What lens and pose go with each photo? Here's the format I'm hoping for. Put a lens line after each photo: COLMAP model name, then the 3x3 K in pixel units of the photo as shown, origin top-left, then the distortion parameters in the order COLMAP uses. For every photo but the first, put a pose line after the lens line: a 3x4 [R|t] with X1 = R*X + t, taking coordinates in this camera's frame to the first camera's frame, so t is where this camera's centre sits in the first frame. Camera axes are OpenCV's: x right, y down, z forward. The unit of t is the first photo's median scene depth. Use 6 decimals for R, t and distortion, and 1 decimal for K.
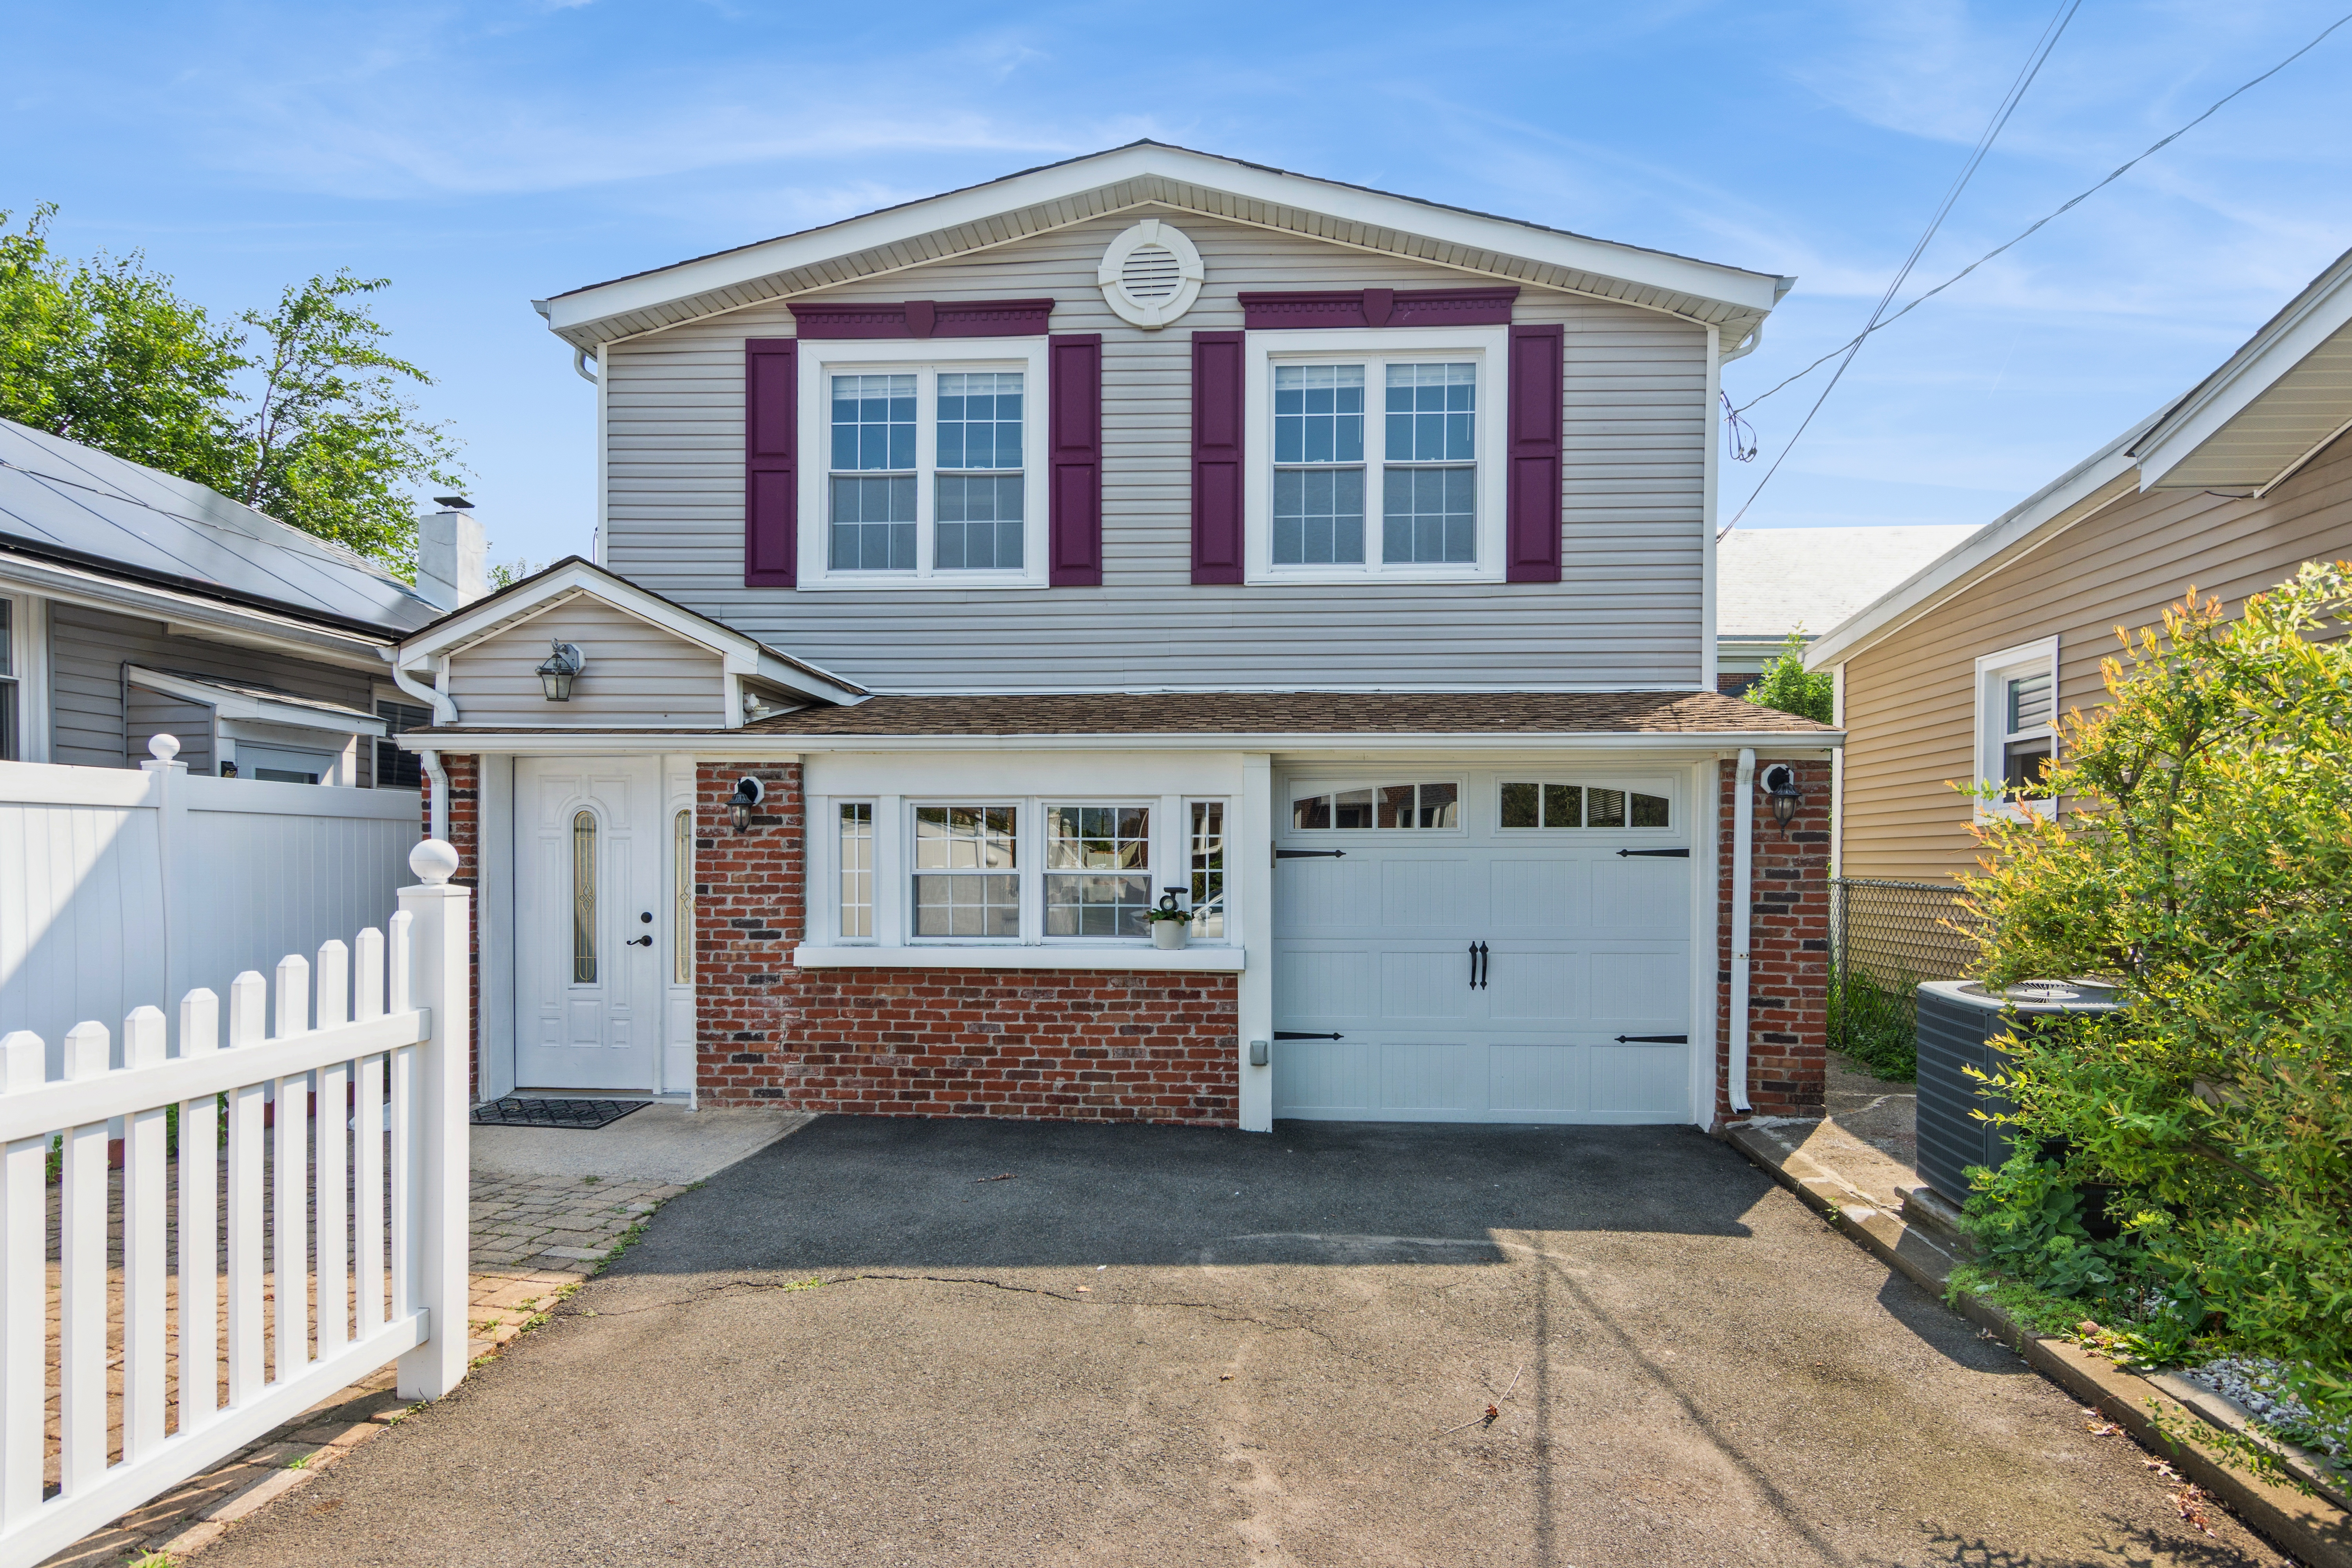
lens RADIAL K [[1248.4, 0, 1195.2], [0, 1248.4, 804.2], [0, 0, 1]] dist [-0.010663, 0.001282]
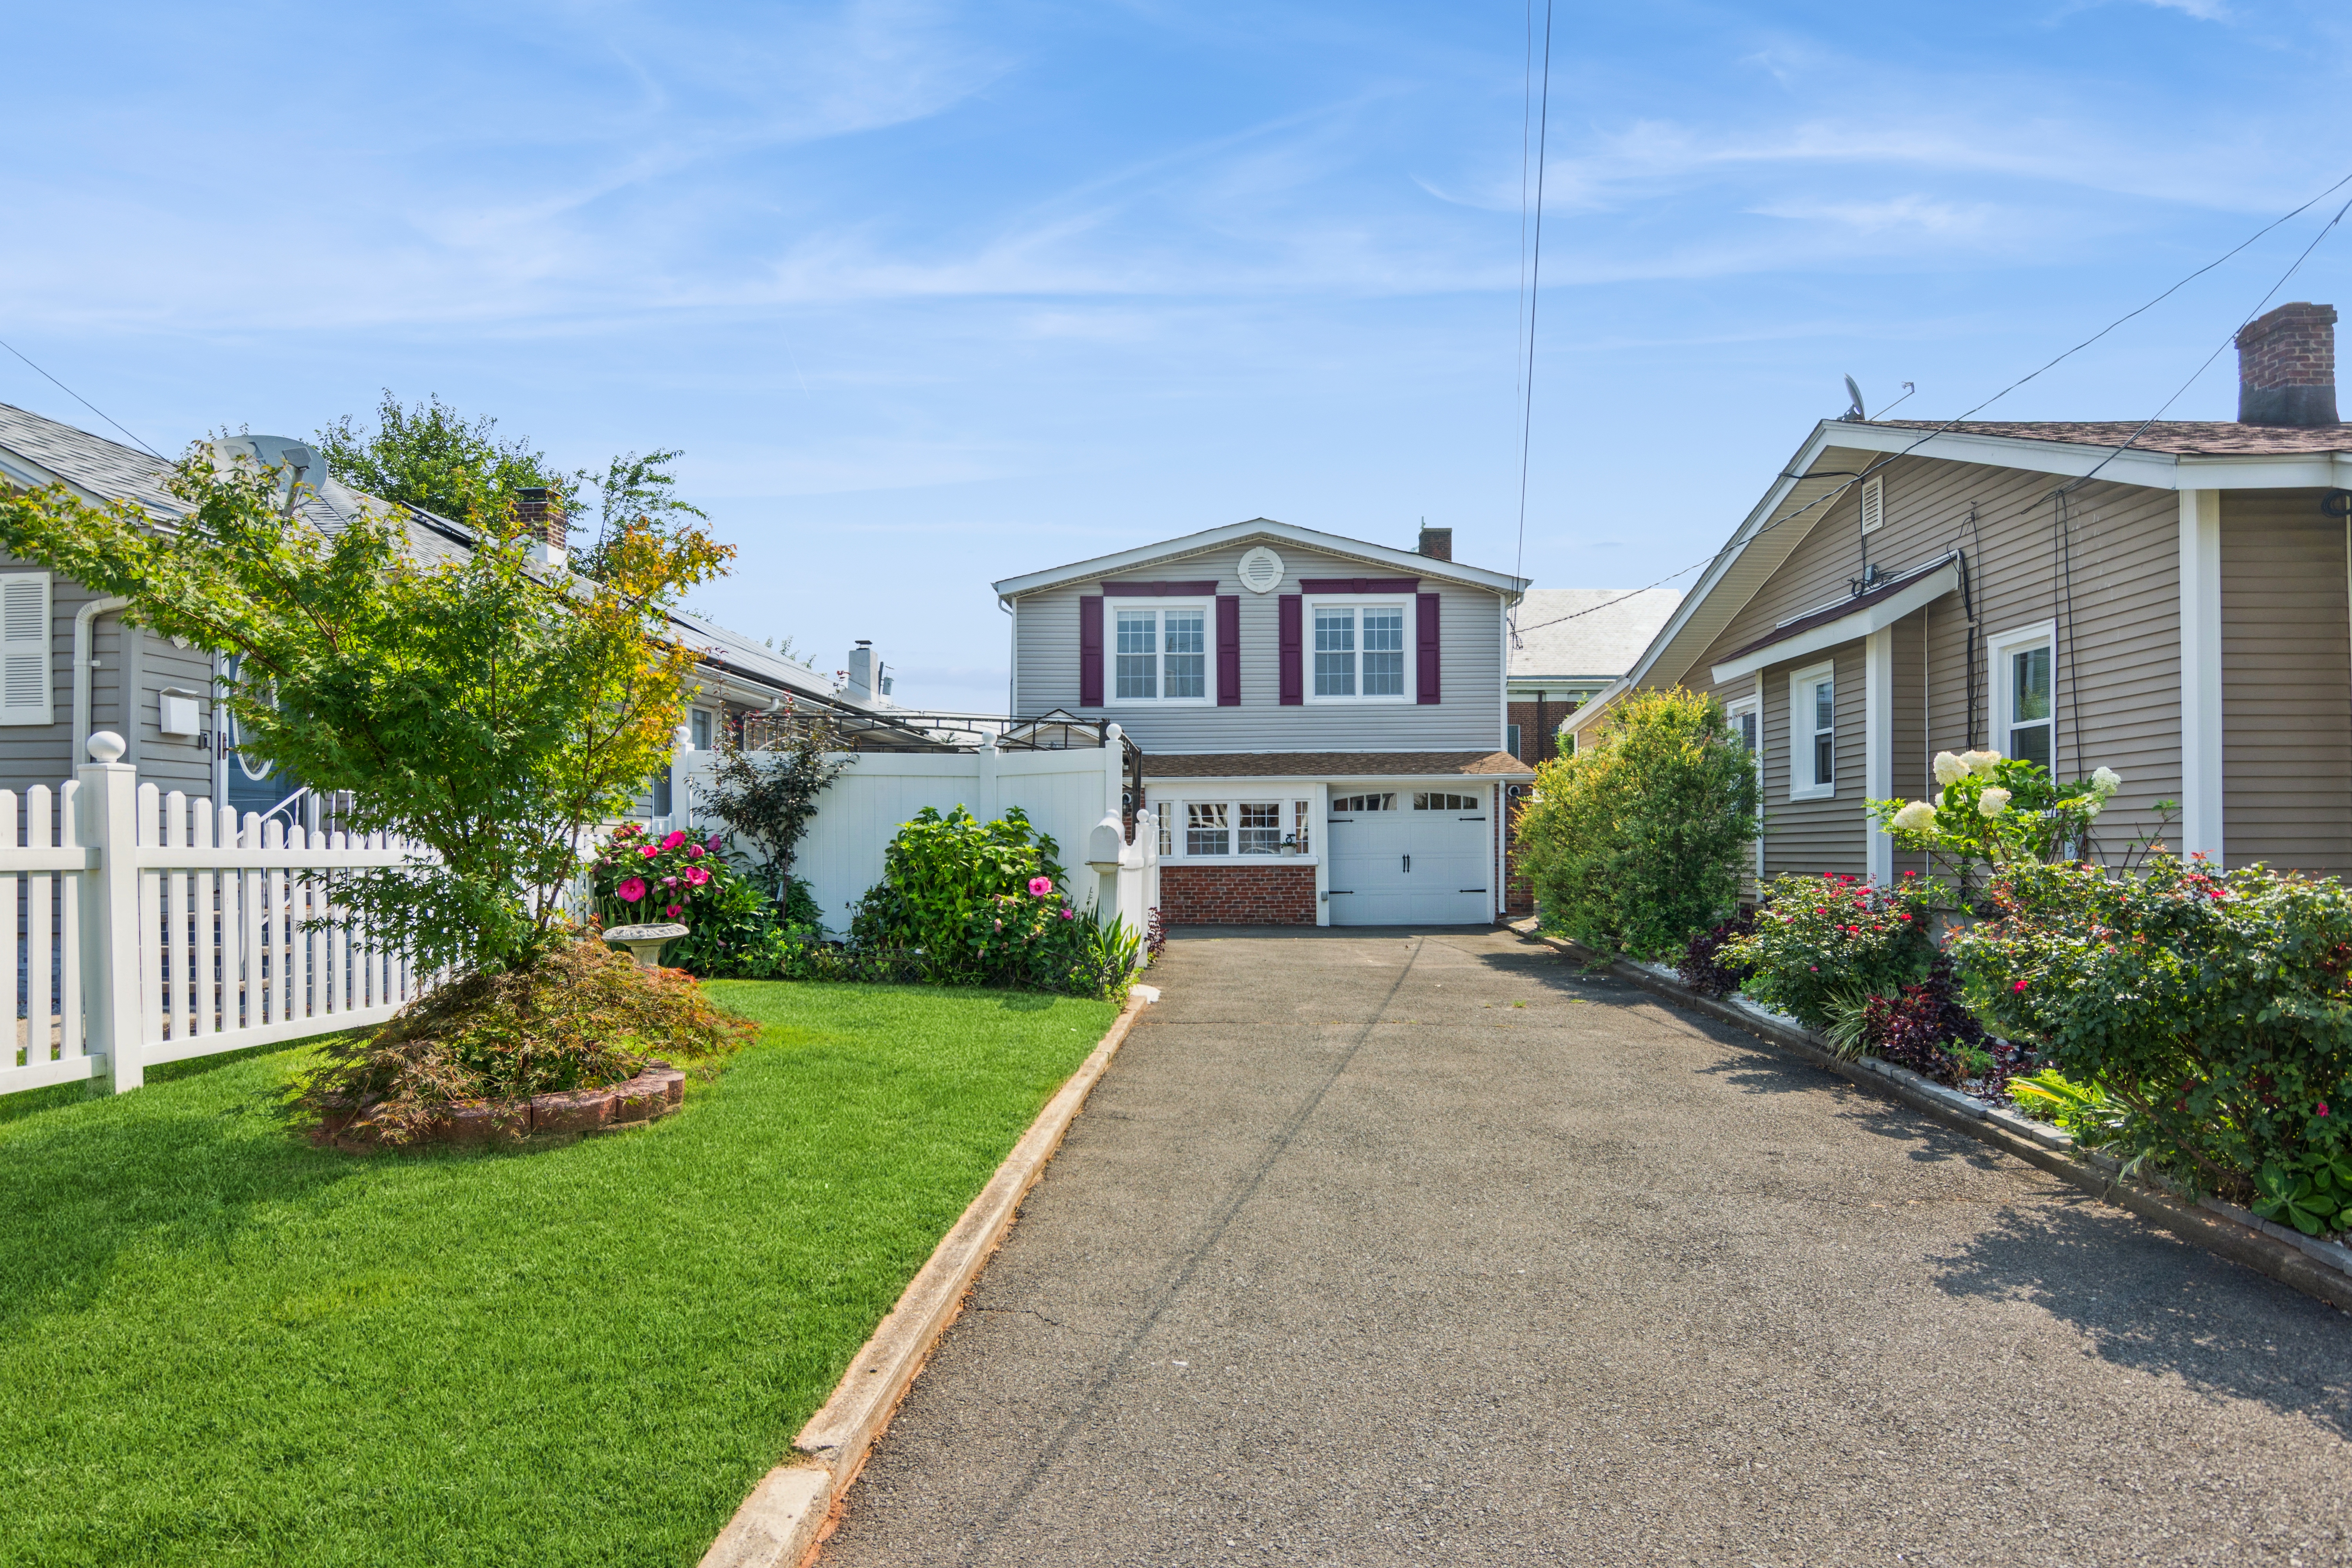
lens RADIAL K [[1248.4, 0, 1159.9], [0, 1248.4, 775.5], [0, 0, 1]] dist [-0.010663, 0.001282]
pose [[0.999590, -0.011216, 0.026350, -0.288396], [0.011360, 0.999921, -0.005290, -0.037008], [-0.026288, 0.005587, 0.999639, -1.298446]]
